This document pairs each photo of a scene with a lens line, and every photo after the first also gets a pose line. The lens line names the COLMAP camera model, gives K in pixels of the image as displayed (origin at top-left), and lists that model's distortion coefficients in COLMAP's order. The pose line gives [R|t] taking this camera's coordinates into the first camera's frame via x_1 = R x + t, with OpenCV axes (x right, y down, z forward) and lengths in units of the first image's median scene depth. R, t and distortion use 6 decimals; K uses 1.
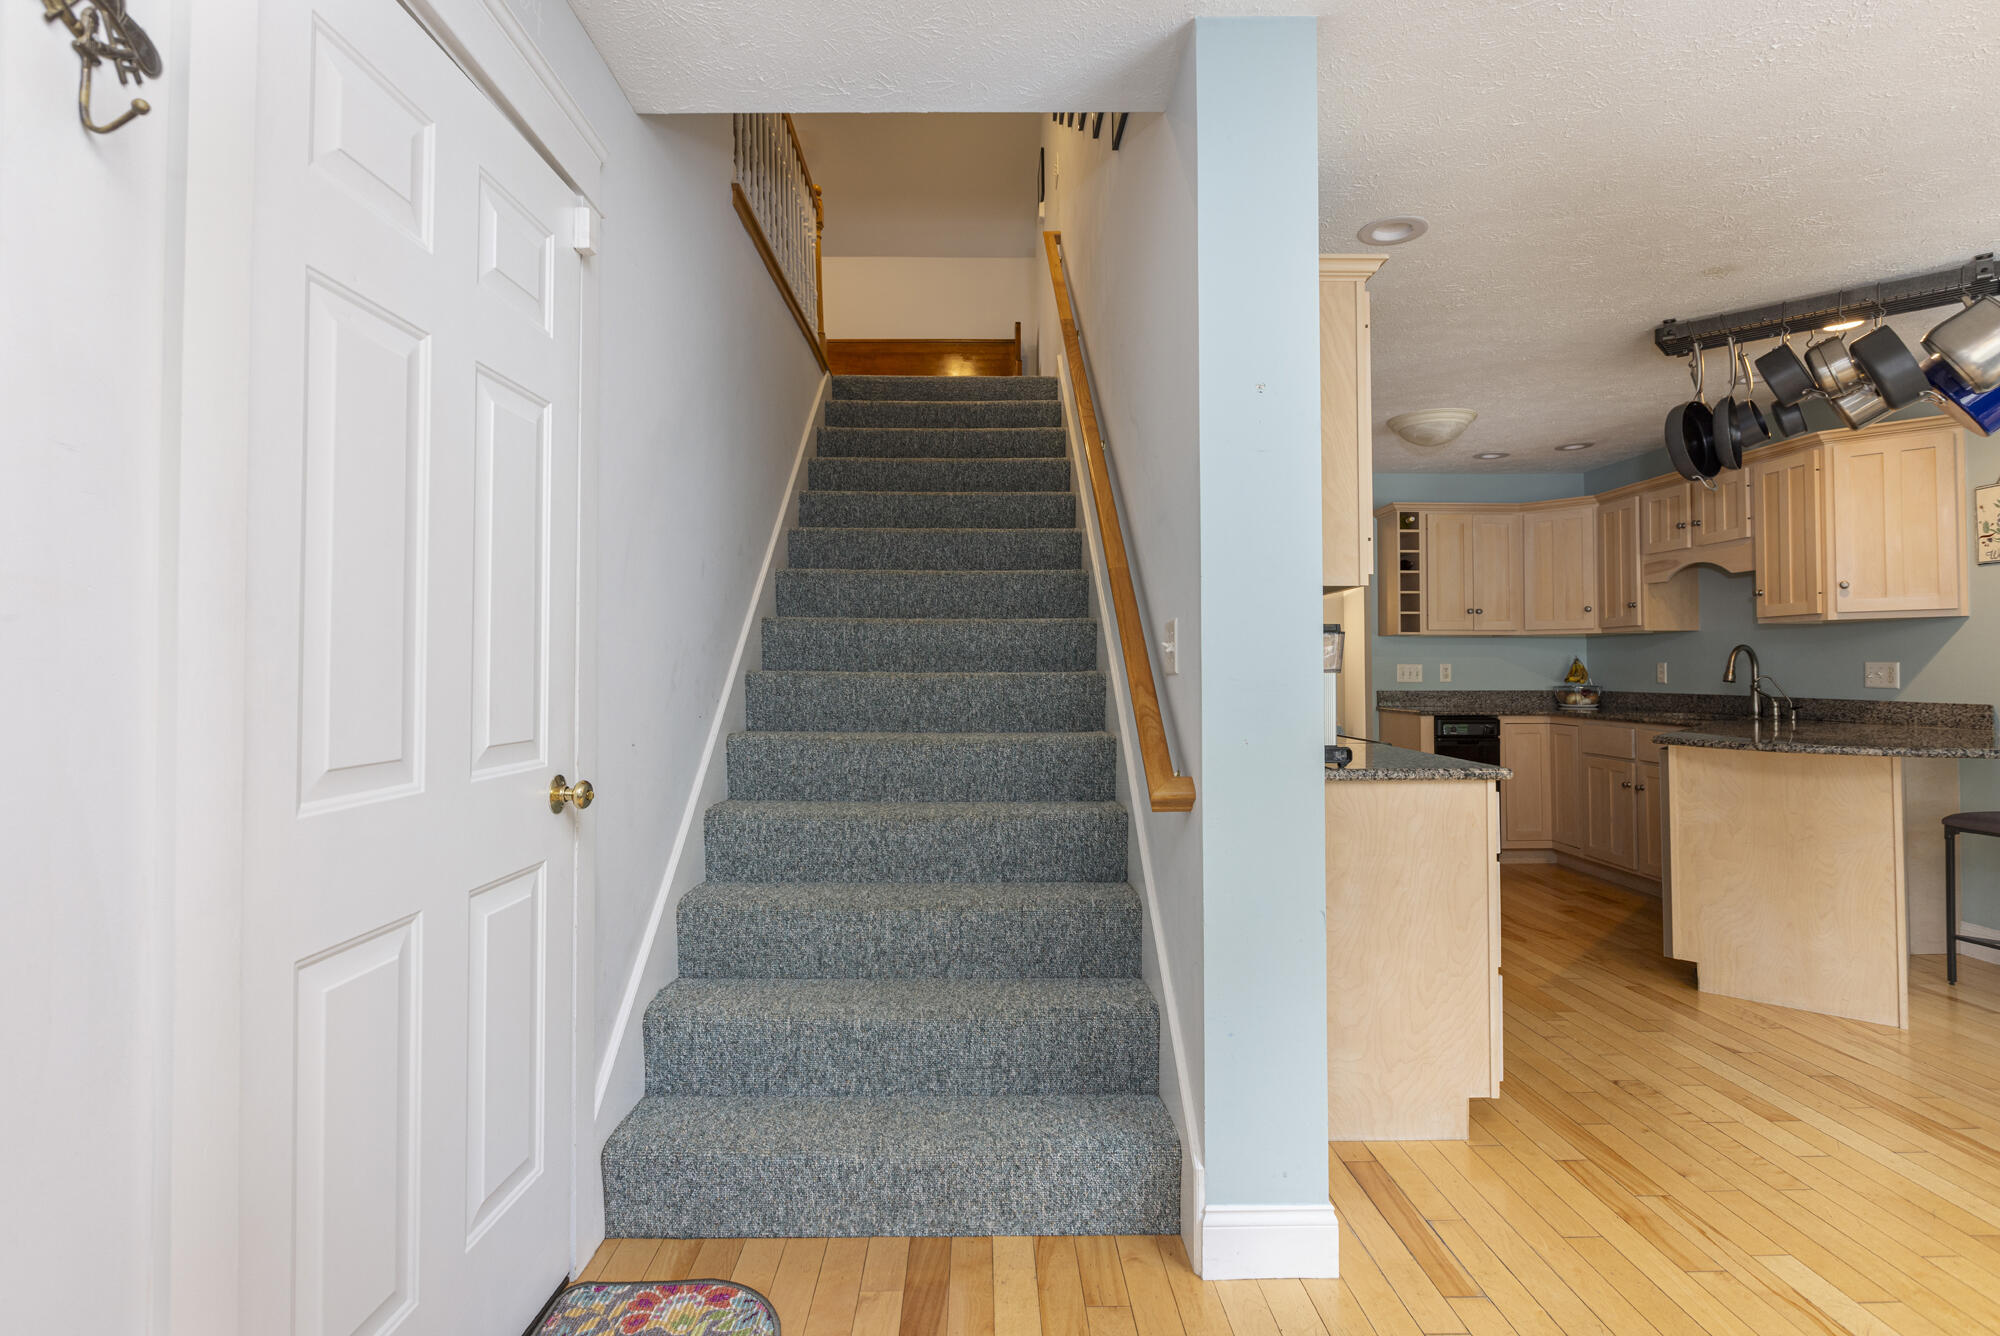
lens RADIAL K [[955.7, 0, 1001.7], [0, 955.7, 648.2], [0, 0, 1]] dist [-0.001470, -0.003811]
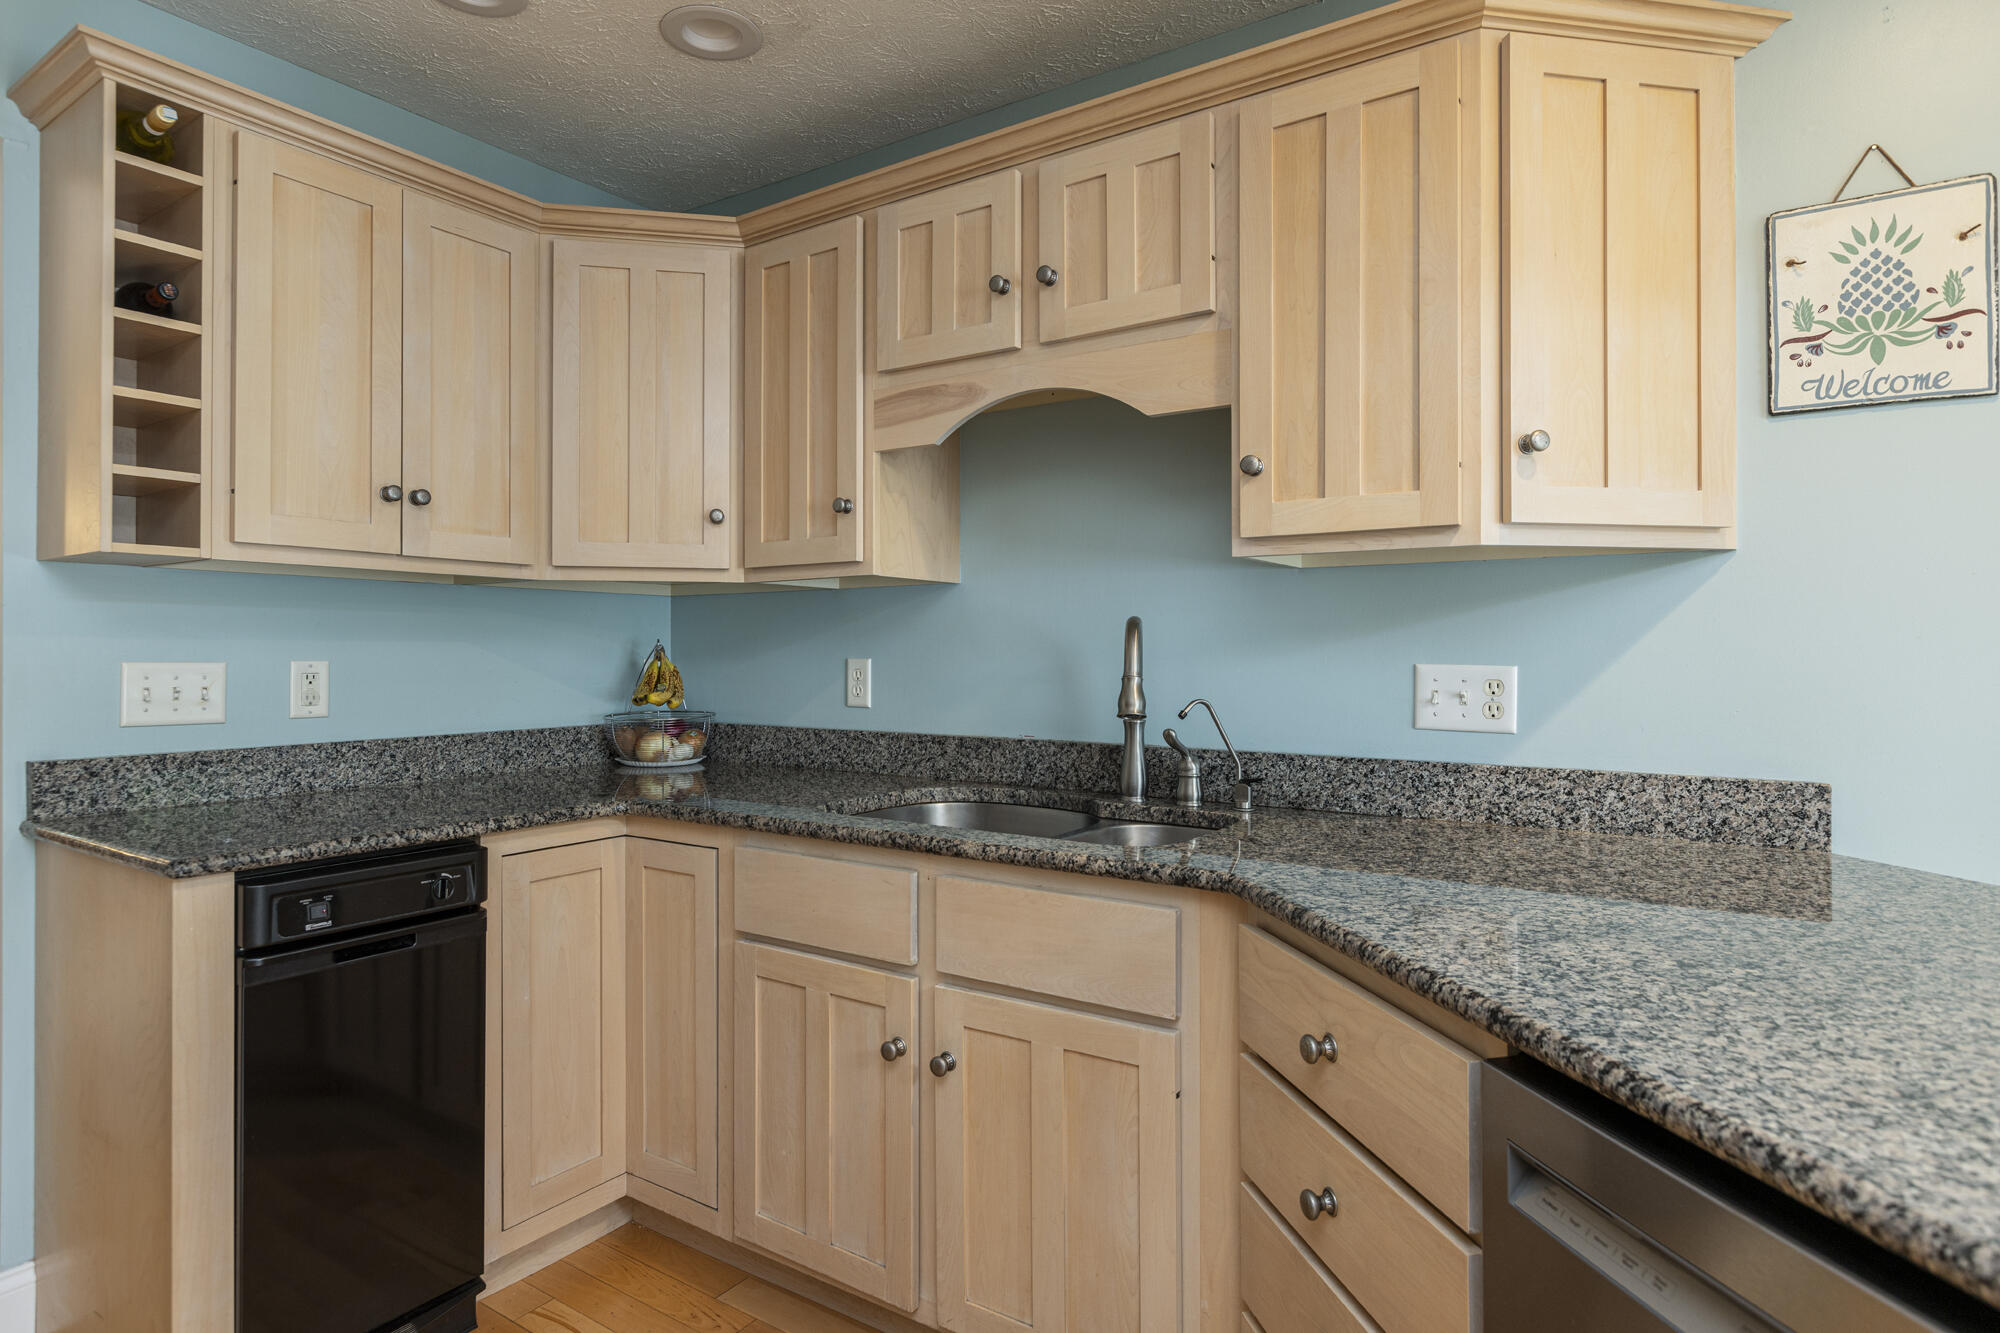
lens RADIAL K [[1066.1, 0, 1012.7], [0, 1066.1, 652.2], [0, 0, 1]] dist [0.003637, -0.005369]
pose [[0.556091, 0.000051, 0.831121, 0.423584], [-0.018544, 0.999752, 0.012346, 0.006592], [-0.830914, -0.022277, 0.555954, 0.858119]]
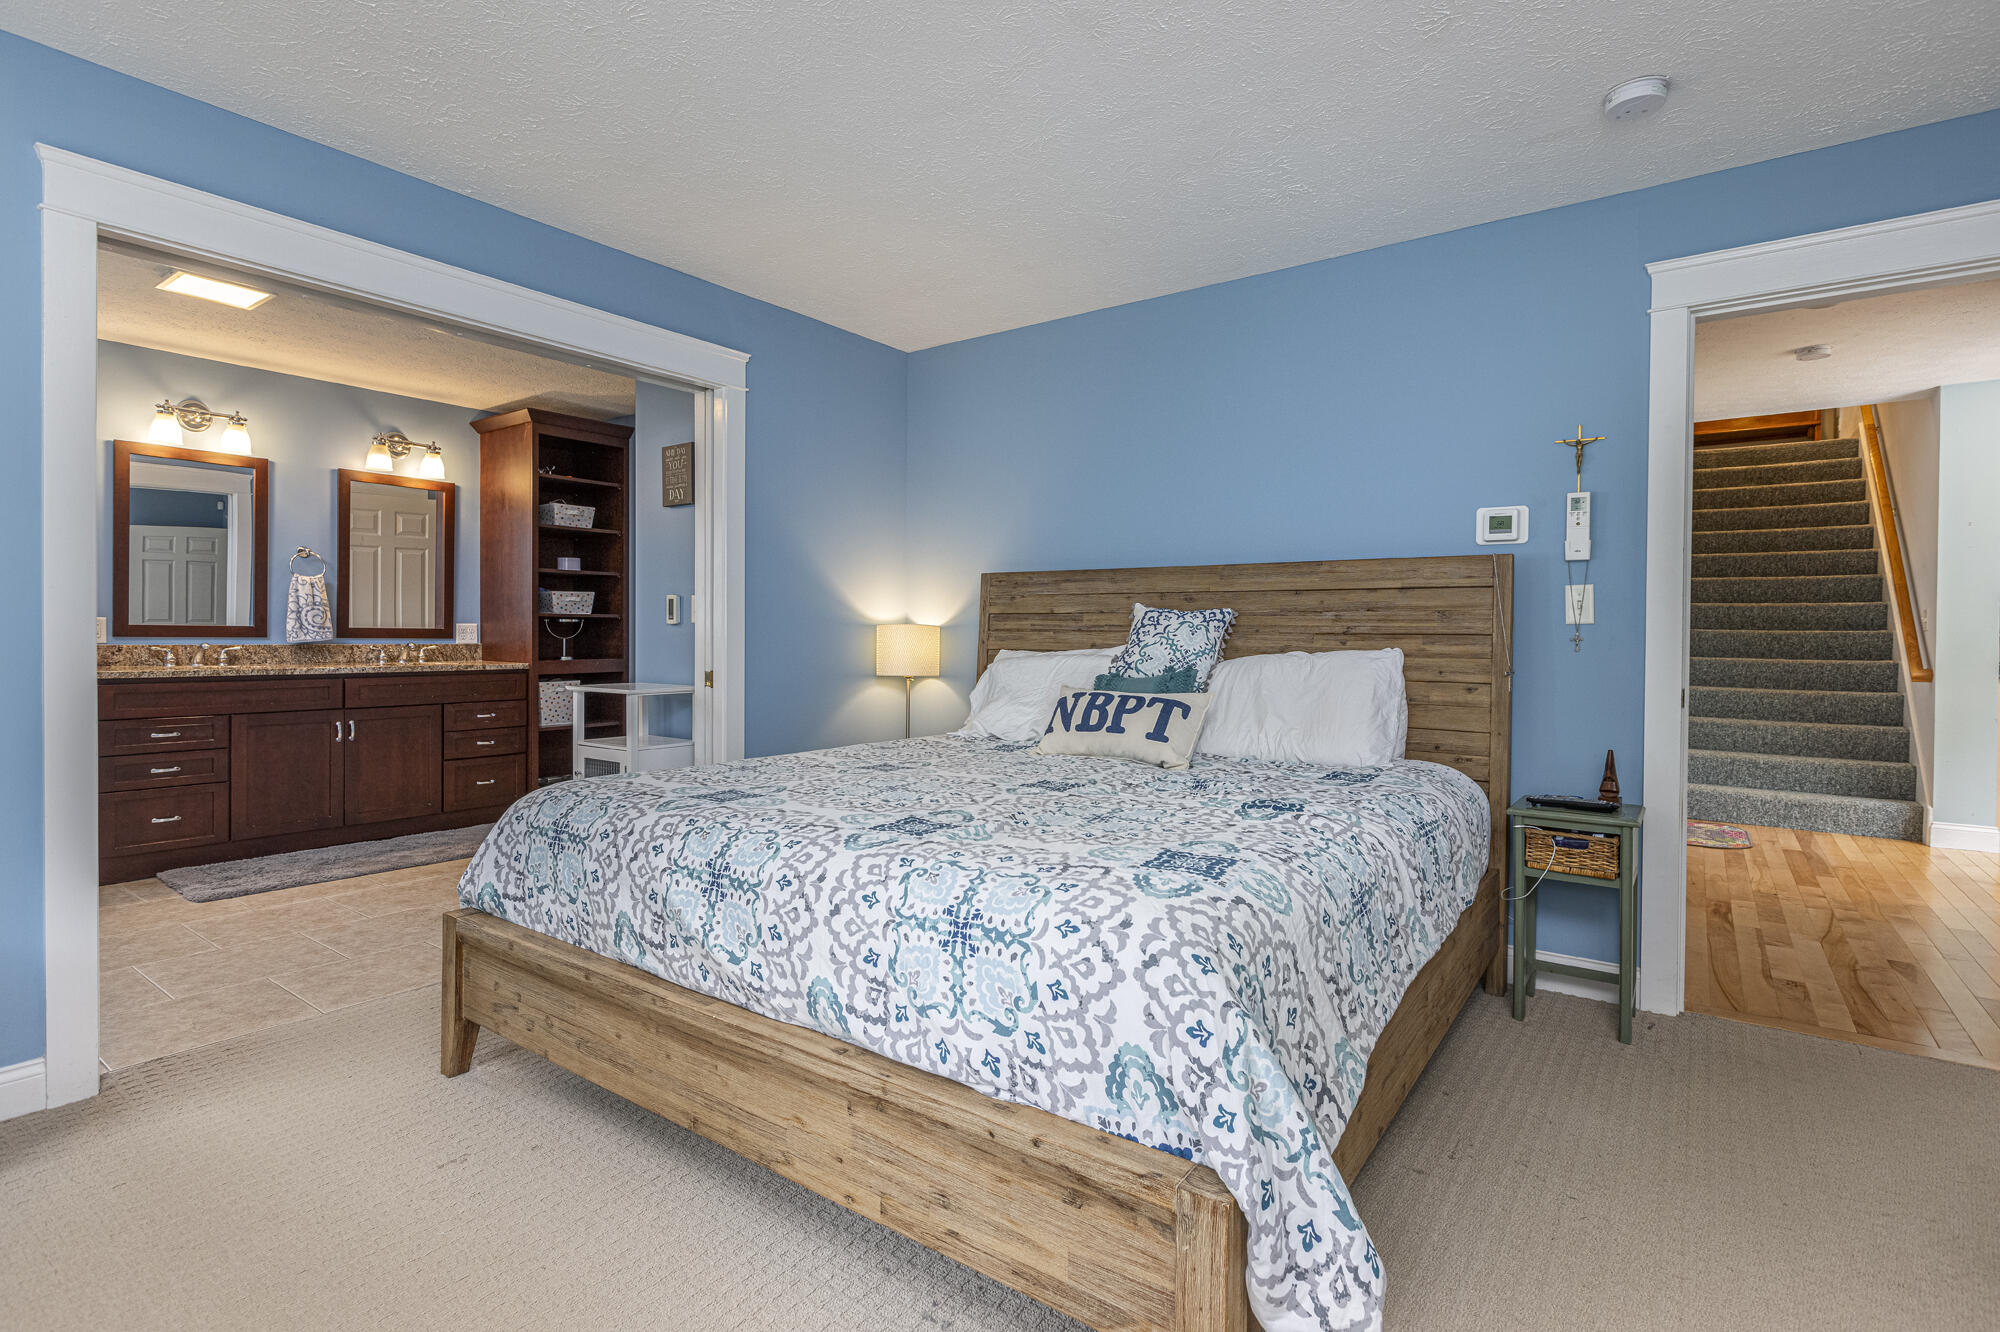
lens RADIAL K [[955.7, 0, 998.7], [0, 955.7, 645.8], [0, 0, 1]] dist [-0.001470, -0.003811]
pose [[0.792036, 0.015129, -0.610287, -0.086922], [0.007771, 0.999362, 0.034859, -0.015115], [0.610425, -0.032352, 0.791413, -0.950123]]
